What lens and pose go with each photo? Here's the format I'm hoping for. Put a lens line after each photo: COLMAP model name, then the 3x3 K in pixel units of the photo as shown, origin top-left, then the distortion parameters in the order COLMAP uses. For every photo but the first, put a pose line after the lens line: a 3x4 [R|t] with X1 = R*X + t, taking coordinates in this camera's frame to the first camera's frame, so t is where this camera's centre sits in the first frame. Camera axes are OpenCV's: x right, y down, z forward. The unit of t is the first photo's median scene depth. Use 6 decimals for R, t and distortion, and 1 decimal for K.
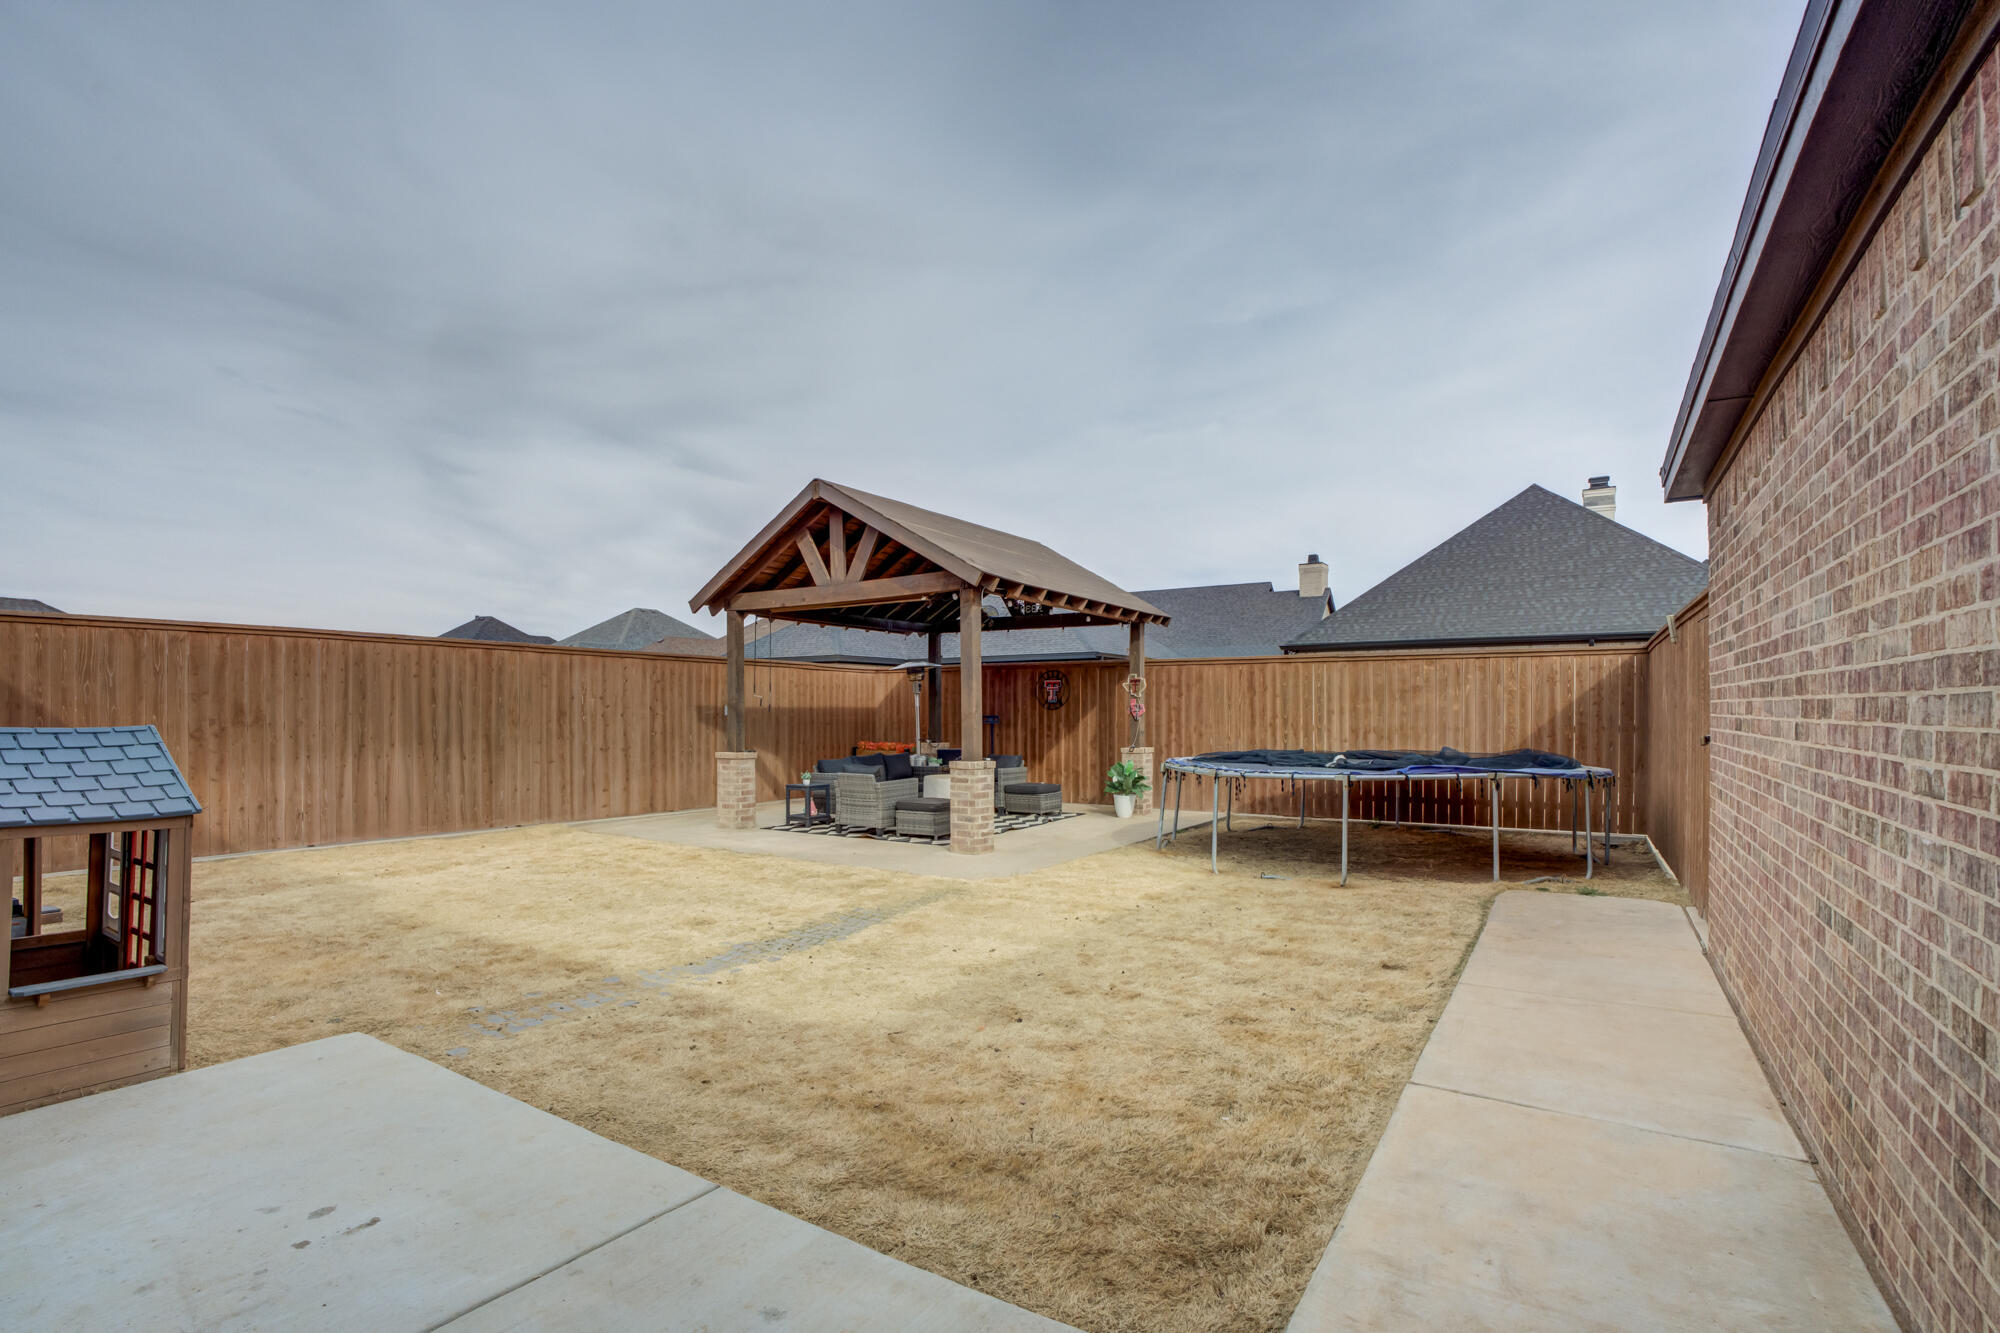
lens RADIAL K [[895.5, 0, 1000.2], [0, 895.5, 695.8], [0, 0, 1]] dist [-0.053058, 0.015425]
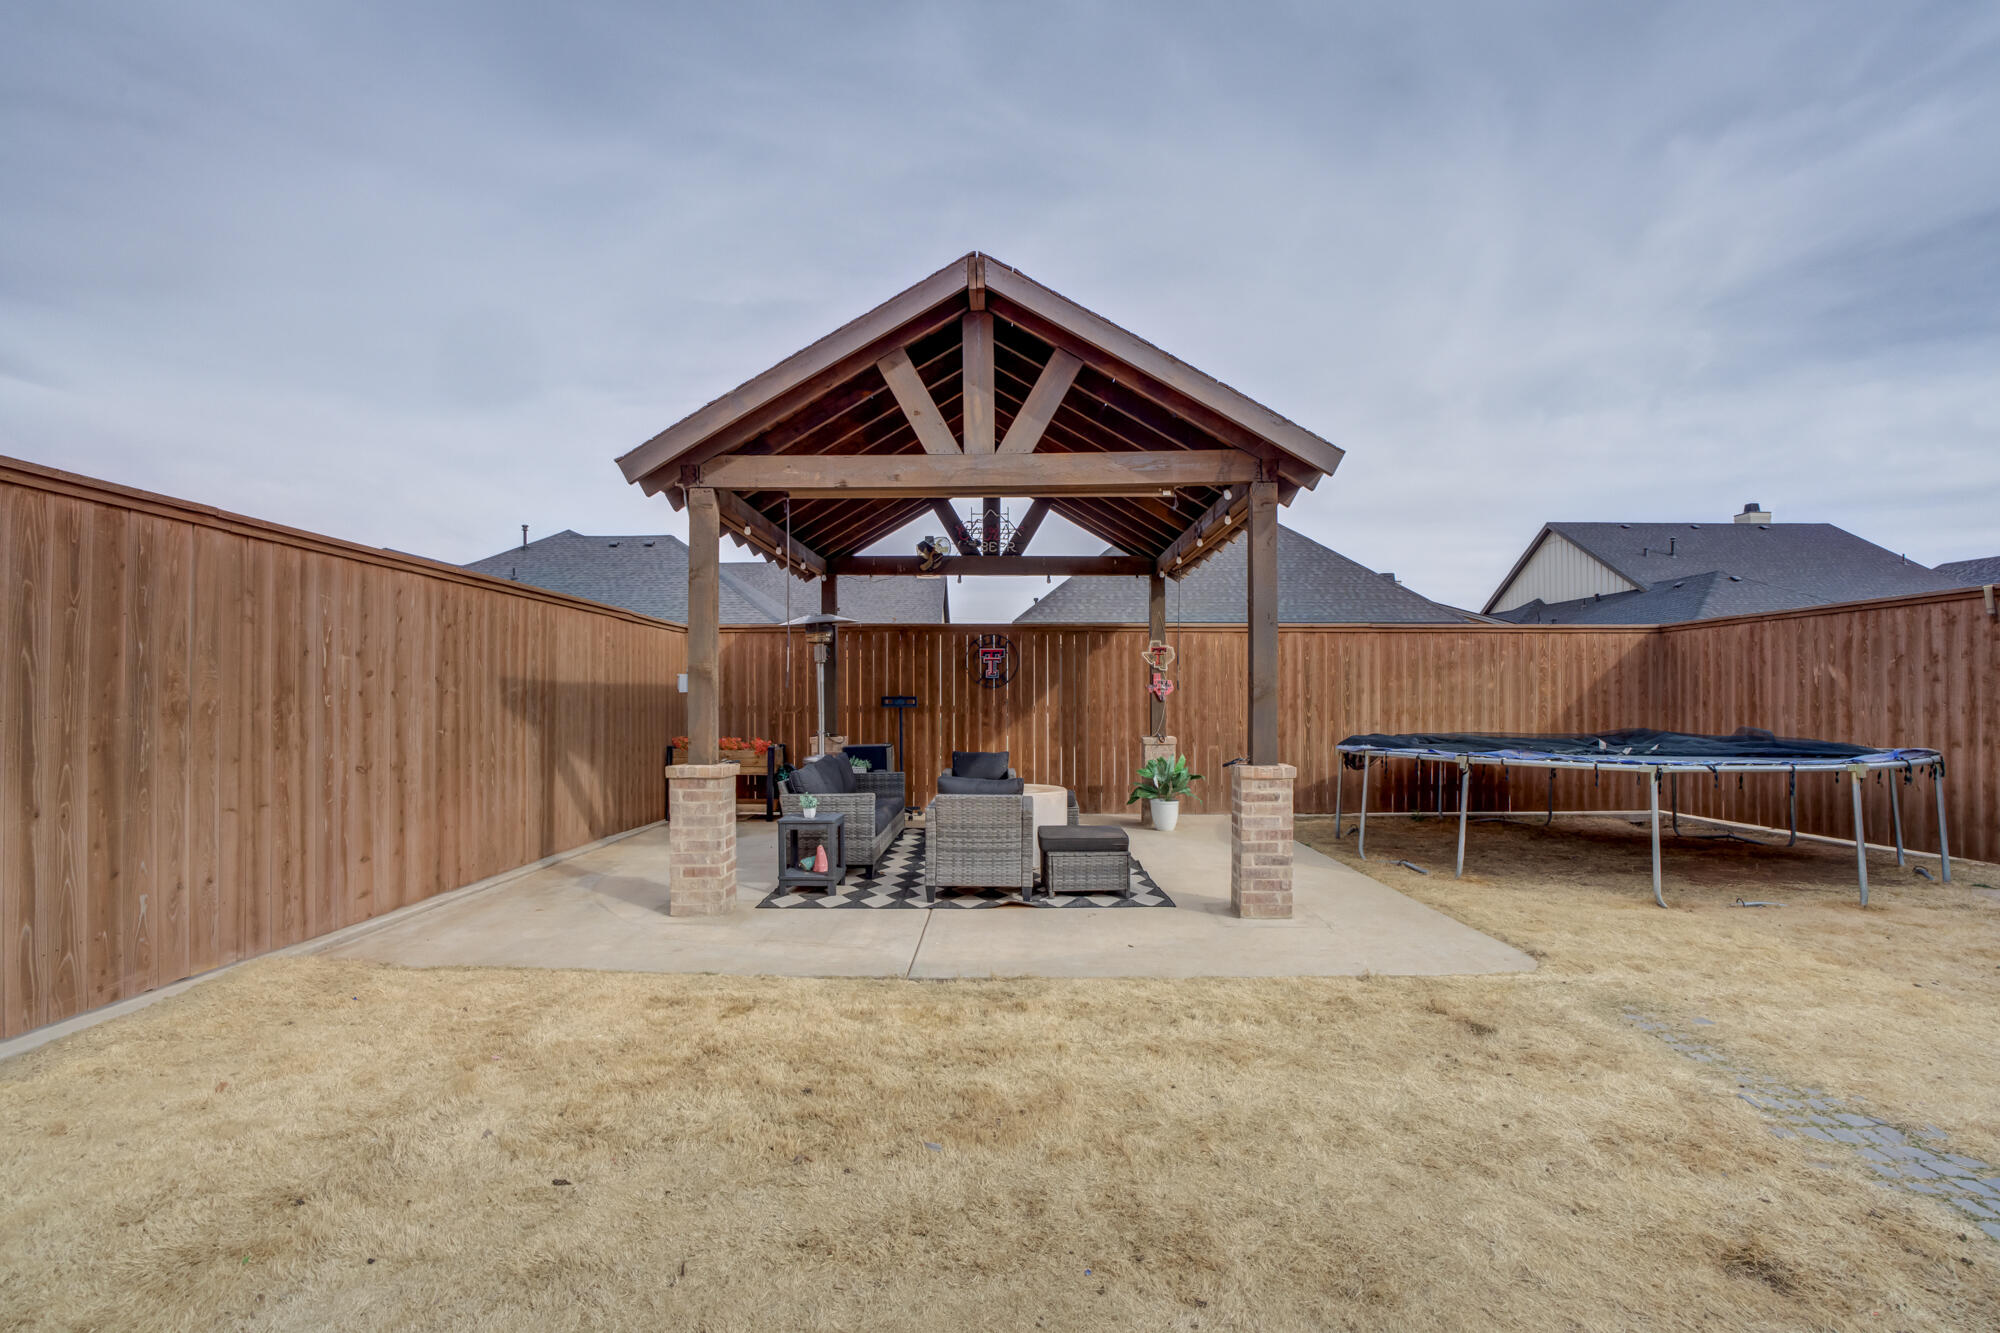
lens RADIAL K [[895.5, 0, 946.8], [0, 895.5, 682.5], [0, 0, 1]] dist [-0.053058, 0.015425]
pose [[0.859393, 0.007504, 0.511261, -0.929869], [-0.007379, 0.999970, -0.002273, 0.034191], [-0.511263, -0.001819, 0.859422, 1.035960]]
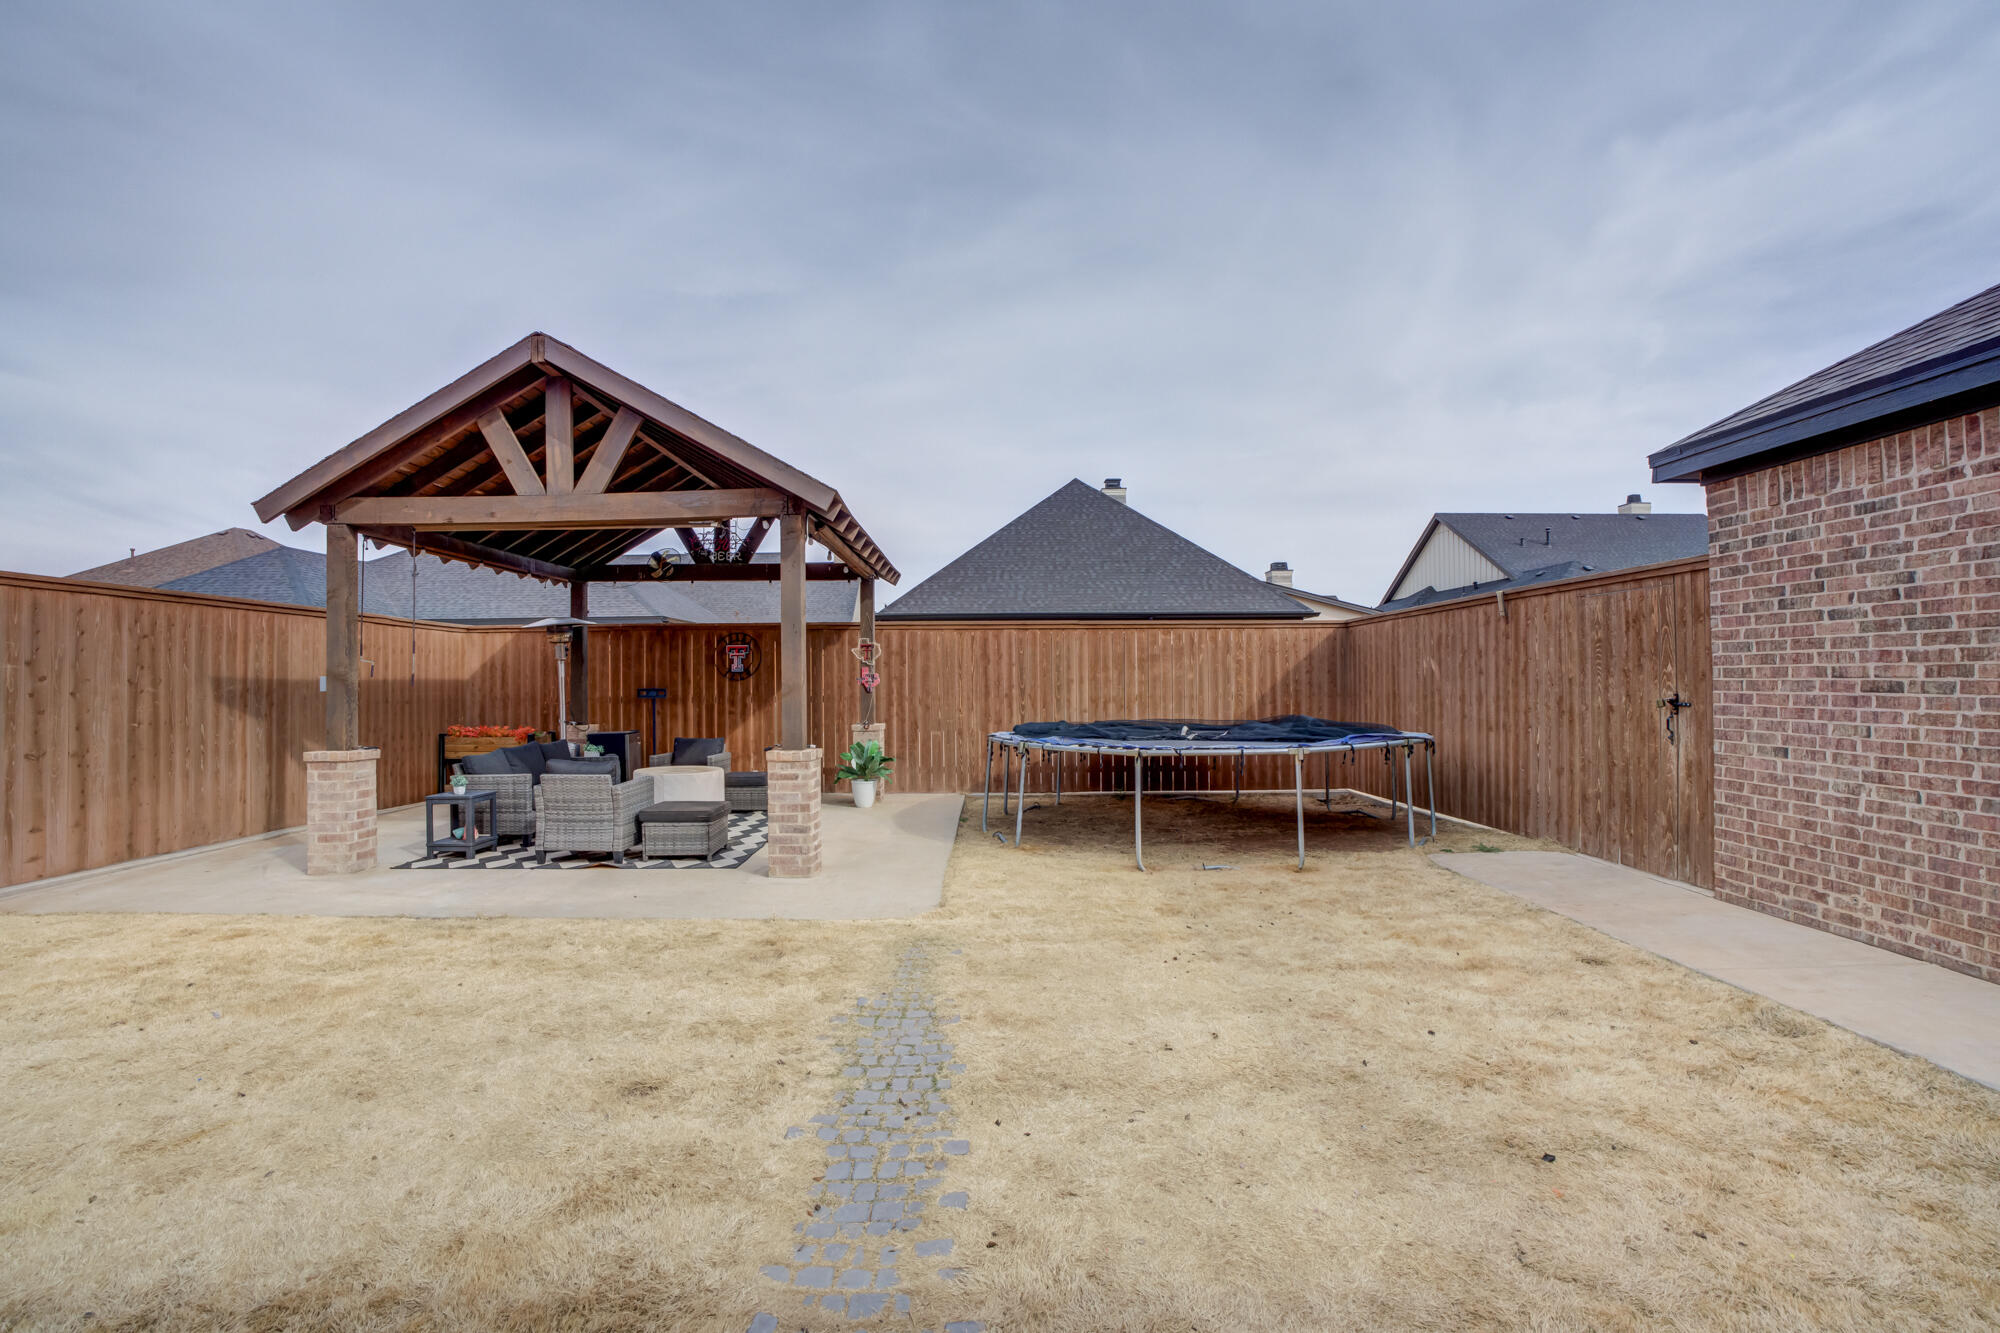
lens RADIAL K [[895.5, 0, 974.2], [0, 895.5, 652.0], [0, 0, 1]] dist [-0.053058, 0.015425]
pose [[0.852183, 0.011306, 0.523121, -0.502159], [-0.001974, 0.999829, -0.018393, 0.009738], [-0.523240, 0.014641, 0.852060, 0.514505]]
